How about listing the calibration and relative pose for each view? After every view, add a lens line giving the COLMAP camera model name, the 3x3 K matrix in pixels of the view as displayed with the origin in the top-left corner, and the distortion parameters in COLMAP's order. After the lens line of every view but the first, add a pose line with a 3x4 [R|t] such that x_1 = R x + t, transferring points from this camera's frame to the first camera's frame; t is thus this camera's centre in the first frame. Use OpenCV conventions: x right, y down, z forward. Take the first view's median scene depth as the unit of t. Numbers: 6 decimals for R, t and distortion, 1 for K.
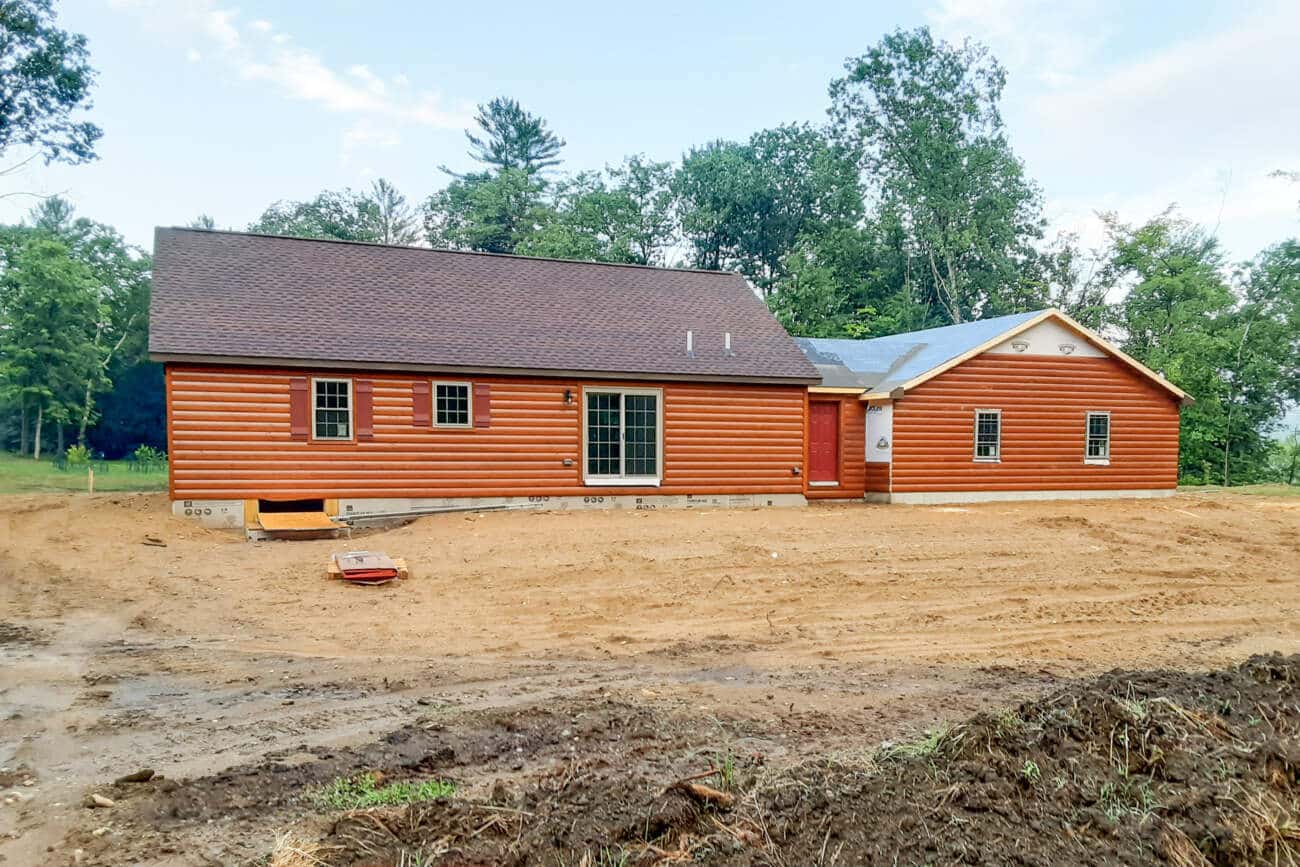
lens RADIAL K [[1075.9, 0, 648.7], [0, 1075.9, 457.4], [0, 0, 1]] dist [0.127745, -0.189592]
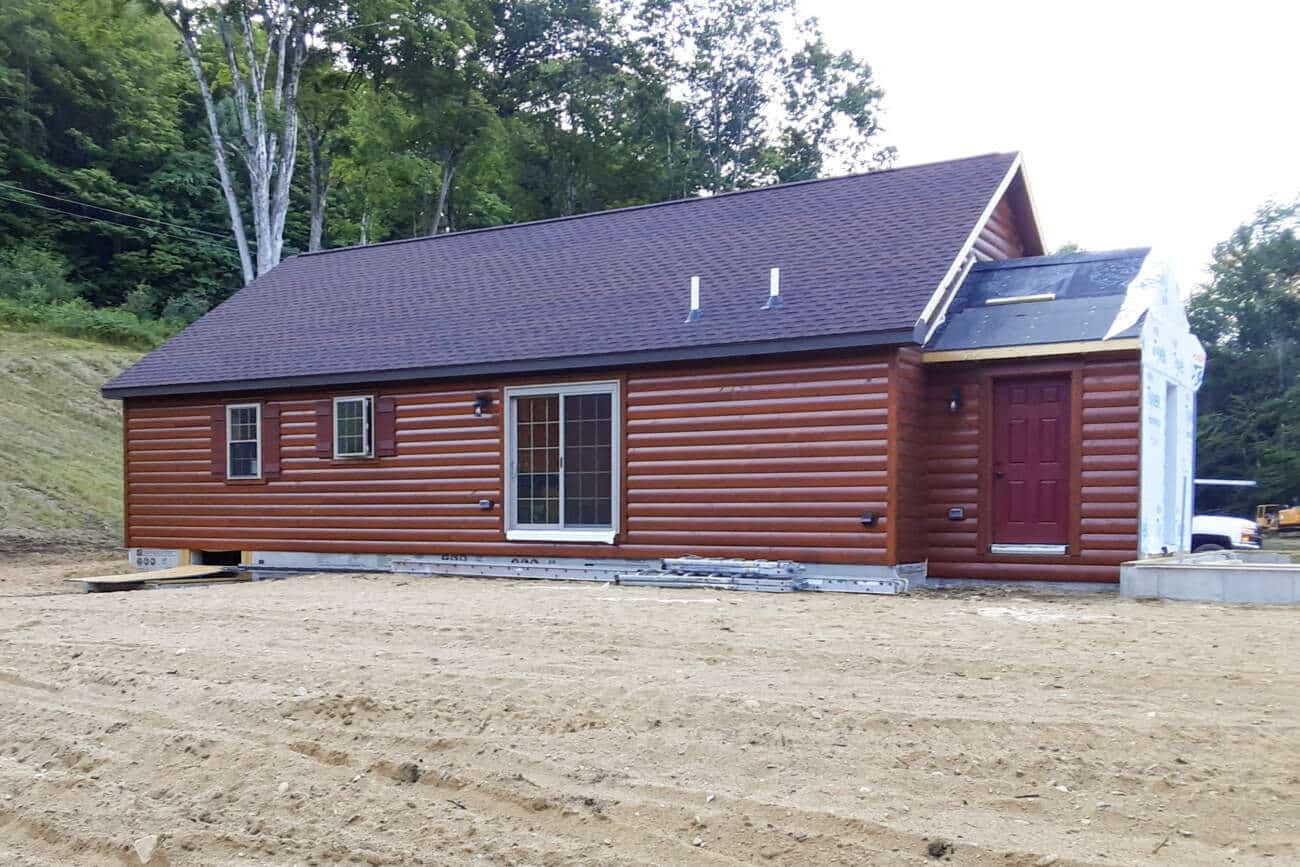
lens RADIAL K [[1075.9, 0, 648.7], [0, 1075.9, 457.4], [0, 0, 1]] dist [0.127745, -0.189592]
pose [[0.635478, -0.029530, -0.771554, 0.490810], [0.016087, 0.999558, -0.025006, -0.006198], [0.771952, 0.003479, 0.635672, 0.645791]]
